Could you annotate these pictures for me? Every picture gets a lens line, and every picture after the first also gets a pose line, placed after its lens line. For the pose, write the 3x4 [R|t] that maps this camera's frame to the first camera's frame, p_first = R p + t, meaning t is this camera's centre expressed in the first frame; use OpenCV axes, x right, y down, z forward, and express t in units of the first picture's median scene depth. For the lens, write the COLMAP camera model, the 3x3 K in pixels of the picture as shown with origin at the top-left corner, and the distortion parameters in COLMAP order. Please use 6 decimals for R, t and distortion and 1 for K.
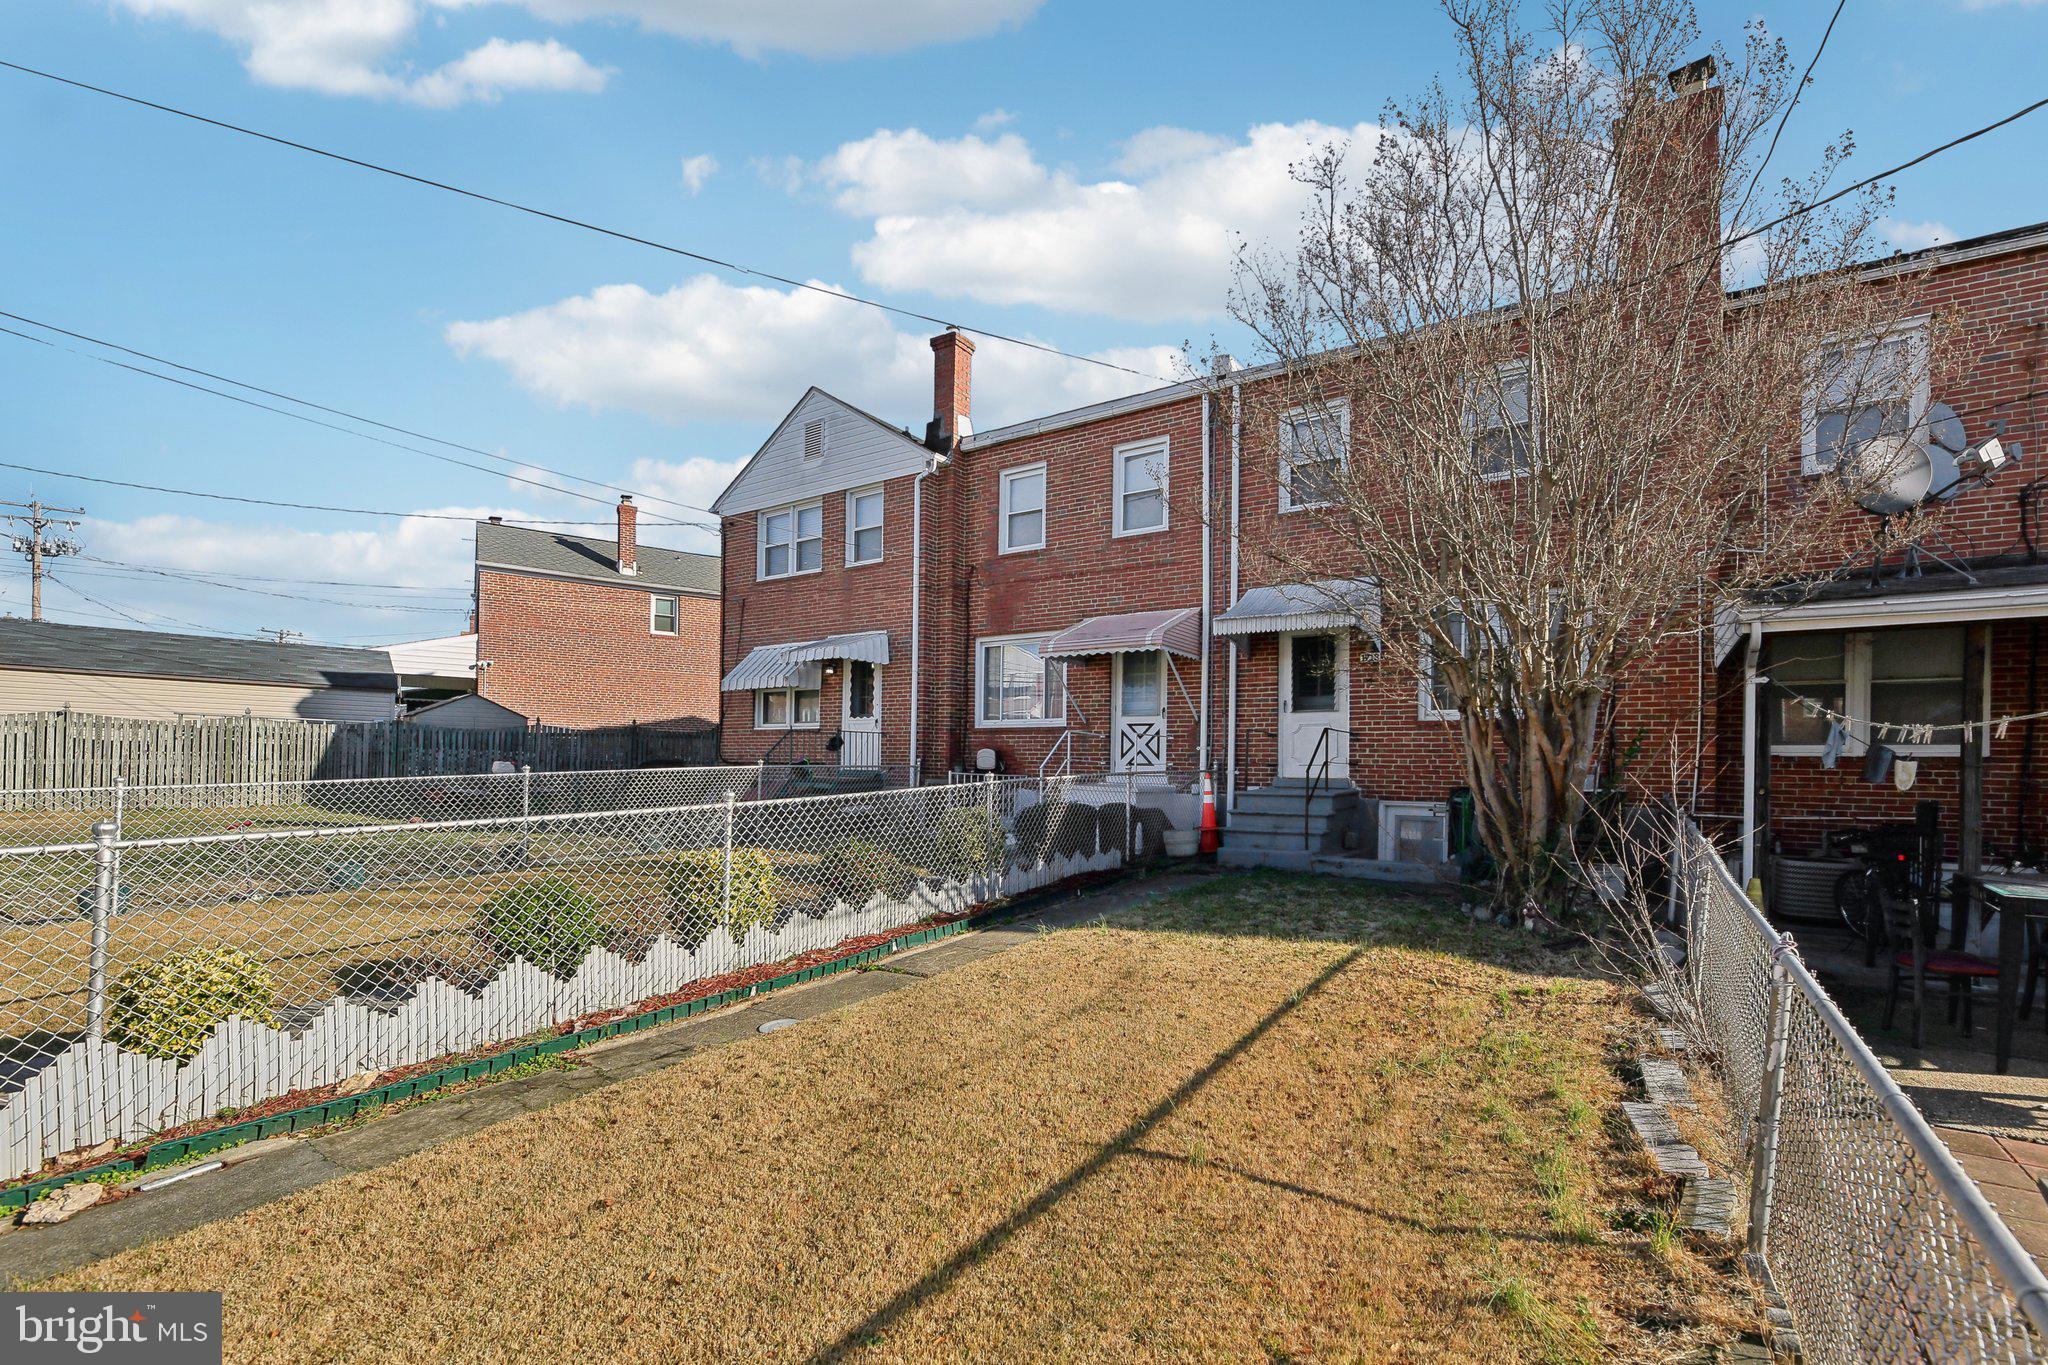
lens RADIAL K [[875.5, 0, 1043.5], [0, 875.5, 784.2], [0, 0, 1]] dist [-0.002131, -0.001174]
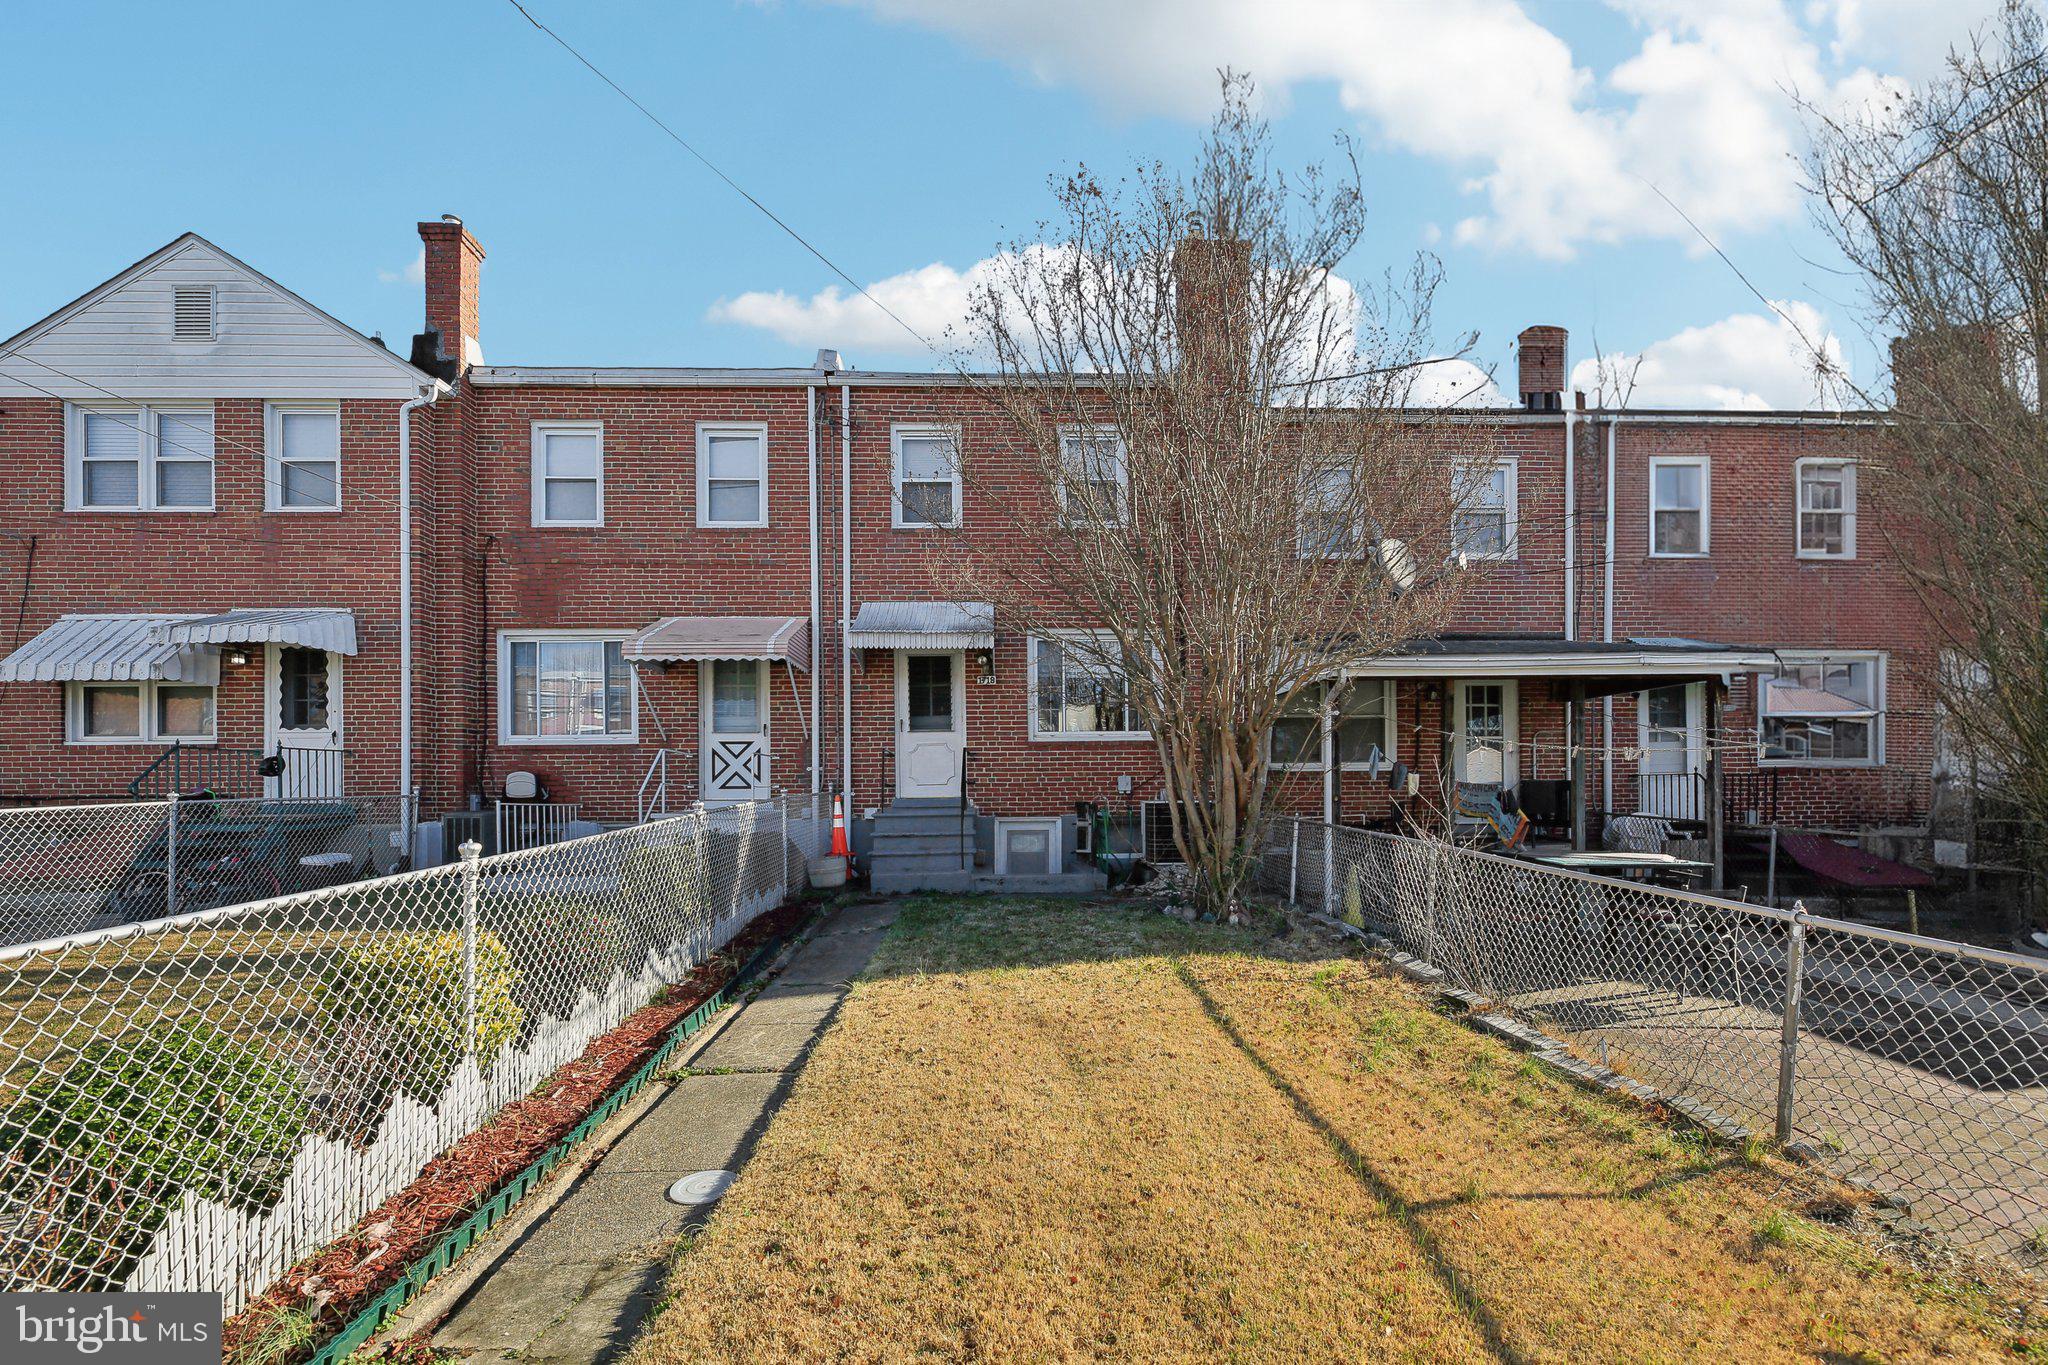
lens RADIAL K [[875.5, 0, 1033.2], [0, 875.5, 808.6], [0, 0, 1]] dist [-0.002131, -0.001174]
pose [[0.817954, -0.032915, 0.574341, -0.156456], [0.029997, 0.999444, 0.014556, -0.005226], [-0.574501, 0.005323, 0.818487, 0.100914]]
